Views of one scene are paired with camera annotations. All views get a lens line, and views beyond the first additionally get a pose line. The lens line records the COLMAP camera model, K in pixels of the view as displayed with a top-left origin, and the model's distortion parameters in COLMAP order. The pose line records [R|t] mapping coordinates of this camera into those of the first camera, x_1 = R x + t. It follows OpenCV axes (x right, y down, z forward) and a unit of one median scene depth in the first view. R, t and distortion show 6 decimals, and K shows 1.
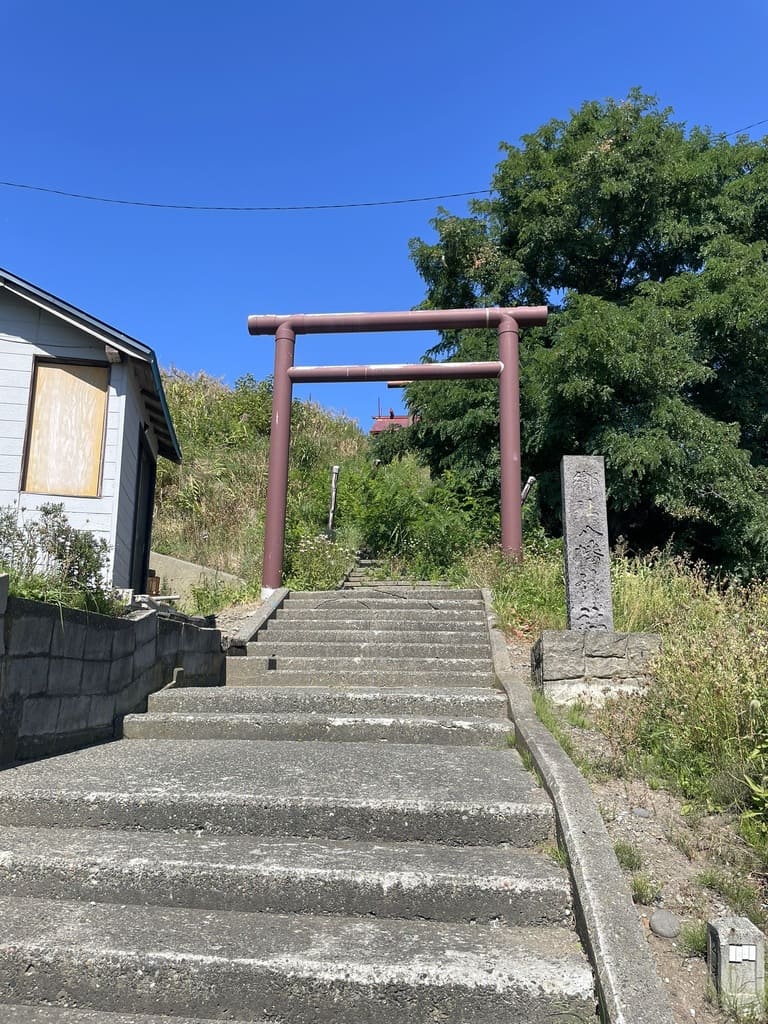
lens RADIAL K [[721.9, 0, 384.0], [0, 721.9, 512.0], [0, 0, 1]] dist [0.079918, -0.099881]
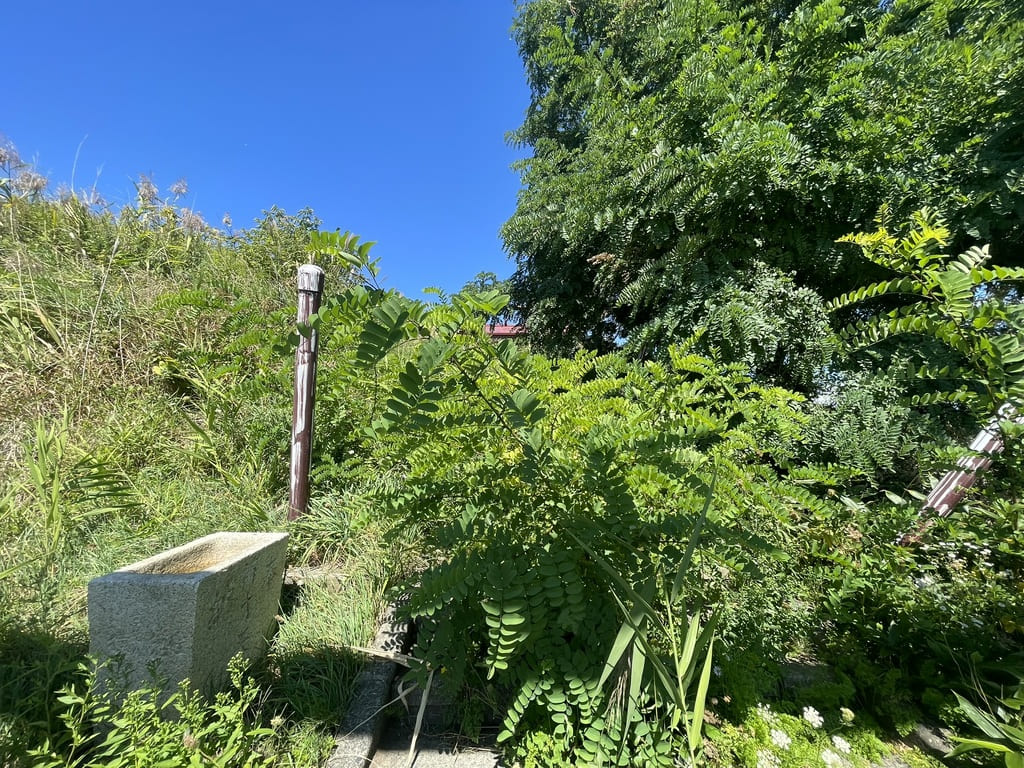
lens RADIAL K [[410.8, 0, 510.4], [0, 410.8, 389.1], [0, 0, 1]] dist [0.001952, 0.000109]
pose [[0.992806, 0.001572, 0.119727, -0.013734], [-0.001615, 0.999999, 0.000262, -0.022961], [-0.119727, -0.000453, 0.992807, 1.021426]]
